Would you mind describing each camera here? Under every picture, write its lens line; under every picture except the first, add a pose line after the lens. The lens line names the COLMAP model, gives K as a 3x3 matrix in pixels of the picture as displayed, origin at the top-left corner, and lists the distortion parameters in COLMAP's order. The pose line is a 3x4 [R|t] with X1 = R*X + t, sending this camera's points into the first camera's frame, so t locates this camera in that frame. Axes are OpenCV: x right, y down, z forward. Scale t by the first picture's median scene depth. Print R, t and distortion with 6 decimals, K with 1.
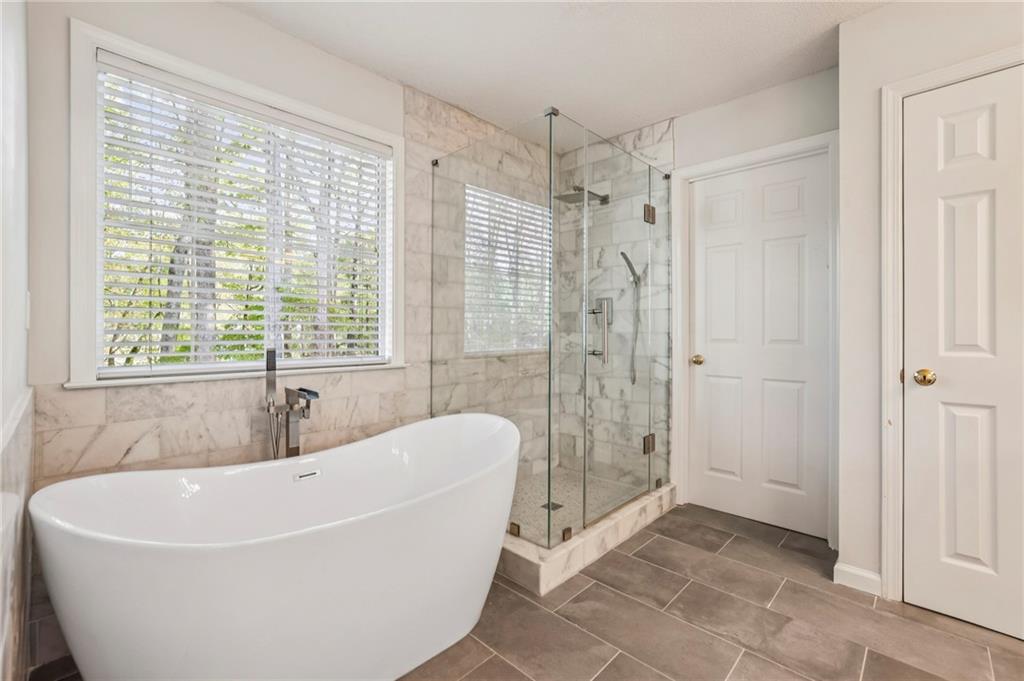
lens RADIAL K [[452.9, 0, 512.0], [0, 452.9, 340.5], [0, 0, 1]] dist [0.017451, 0.000490]
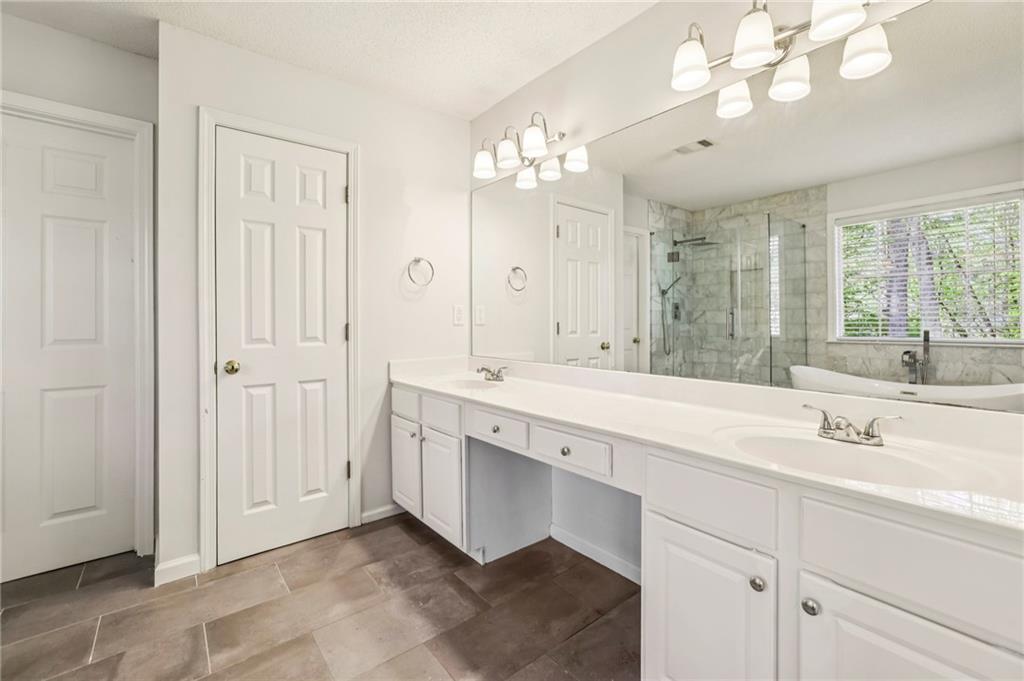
lens RADIAL K [[442.6, 0, 508.1], [0, 442.6, 334.2], [0, 0, 1]] dist [-0.000517, 0.010663]
pose [[0.150677, -0.018930, 0.988402, -0.125258], [0.027948, 0.999499, 0.014882, -0.002038], [-0.988188, 0.025381, 0.151130, 0.115223]]
